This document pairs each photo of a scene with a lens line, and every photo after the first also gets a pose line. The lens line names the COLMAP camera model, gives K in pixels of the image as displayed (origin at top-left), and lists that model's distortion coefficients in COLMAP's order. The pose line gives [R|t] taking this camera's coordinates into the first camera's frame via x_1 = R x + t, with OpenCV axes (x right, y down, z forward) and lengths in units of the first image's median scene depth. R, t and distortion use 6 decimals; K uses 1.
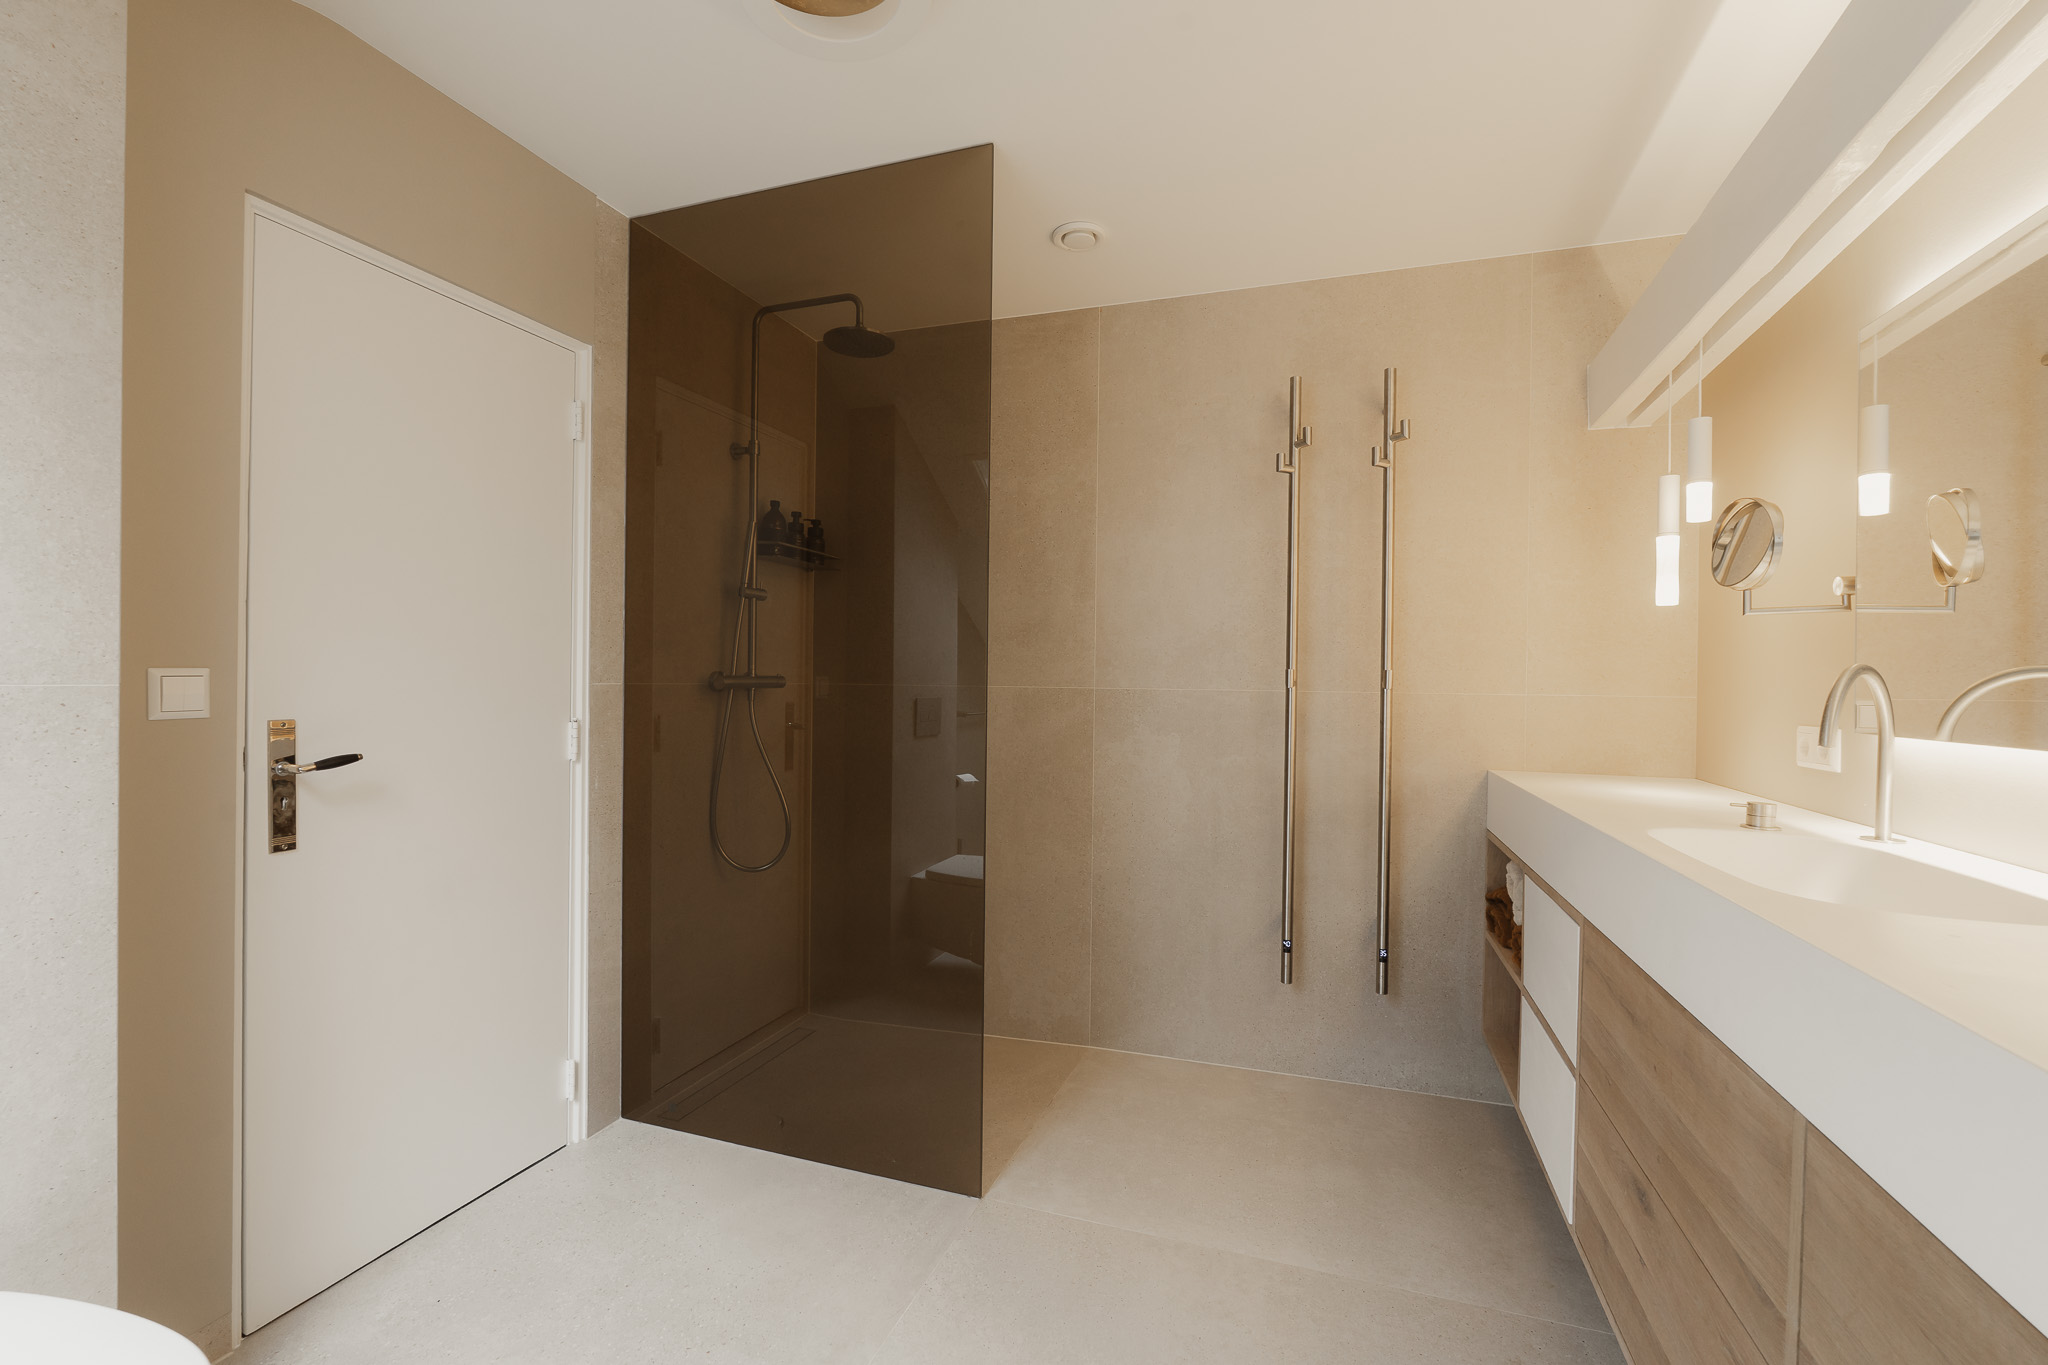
lens RADIAL K [[887.3, 0, 1024.0], [0, 887.3, 682.5], [0, 0, 1]] dist [-0.008657, 0.000301]
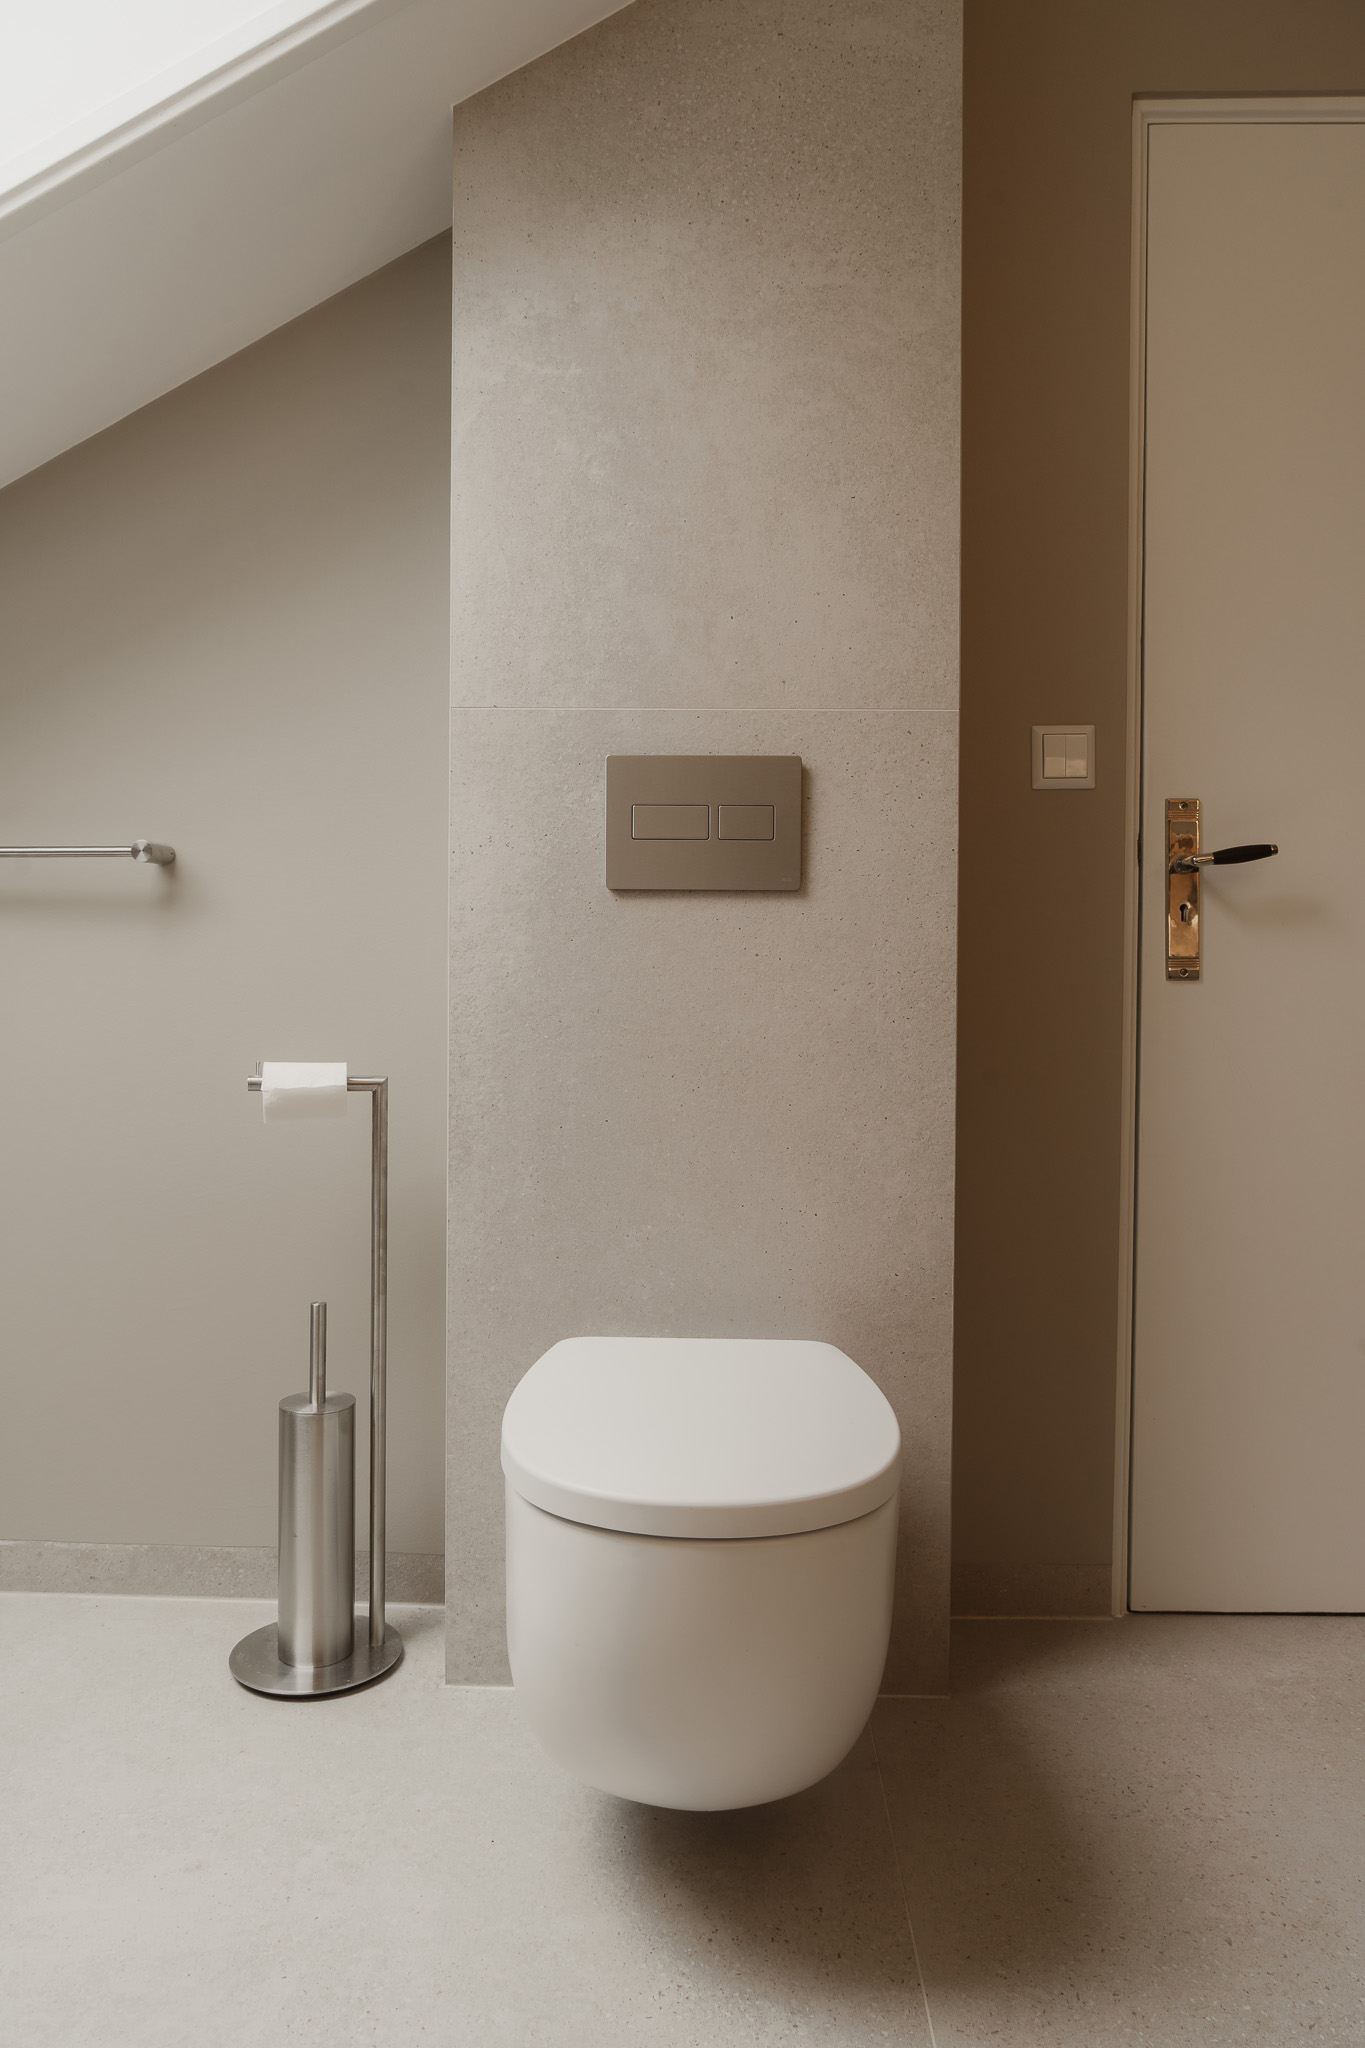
lens RADIAL K [[1353.4, 0, 682.5], [0, 1353.4, 1024.0], [0, 0, 1]] dist [-0.029356, 0.020685]
pose [[0.307225, 0.007579, -0.951607, 0.100576], [-0.007124, 0.999959, 0.005664, 0.232052], [0.951610, 0.005039, 0.307266, 0.269313]]
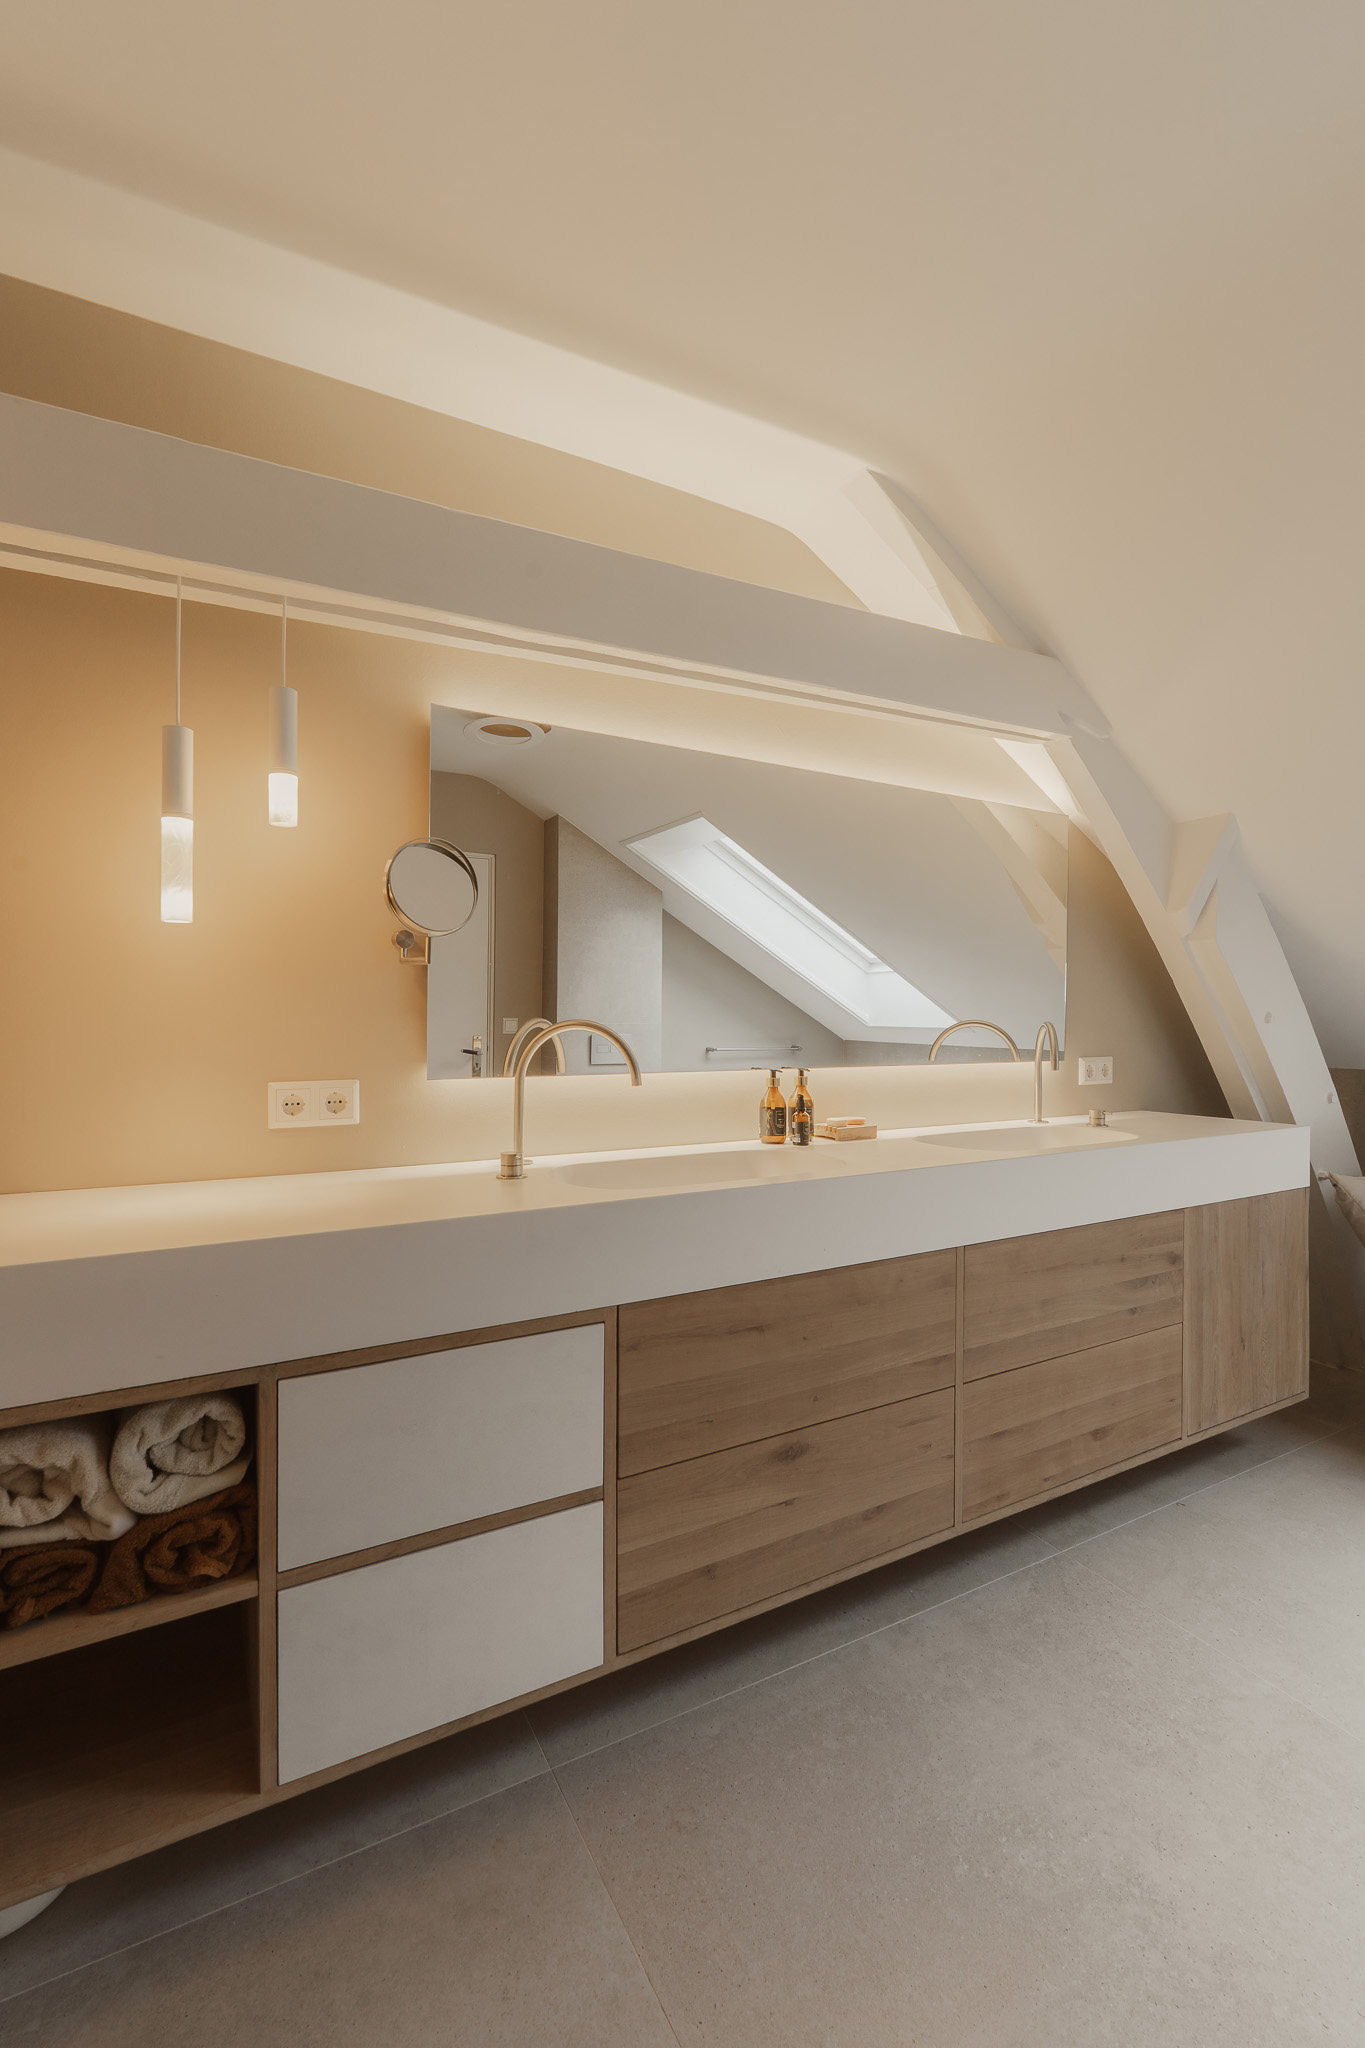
lens RADIAL K [[885.7, 0, 682.5], [0, 885.7, 1024.0], [0, 0, 1]] dist [-0.007100, 0.000258]
pose [[-0.745463, -0.027322, 0.665987, -0.003745], [-0.014870, 0.999593, 0.024363, -0.041565], [-0.666382, 0.008259, -0.745565, 1.610158]]
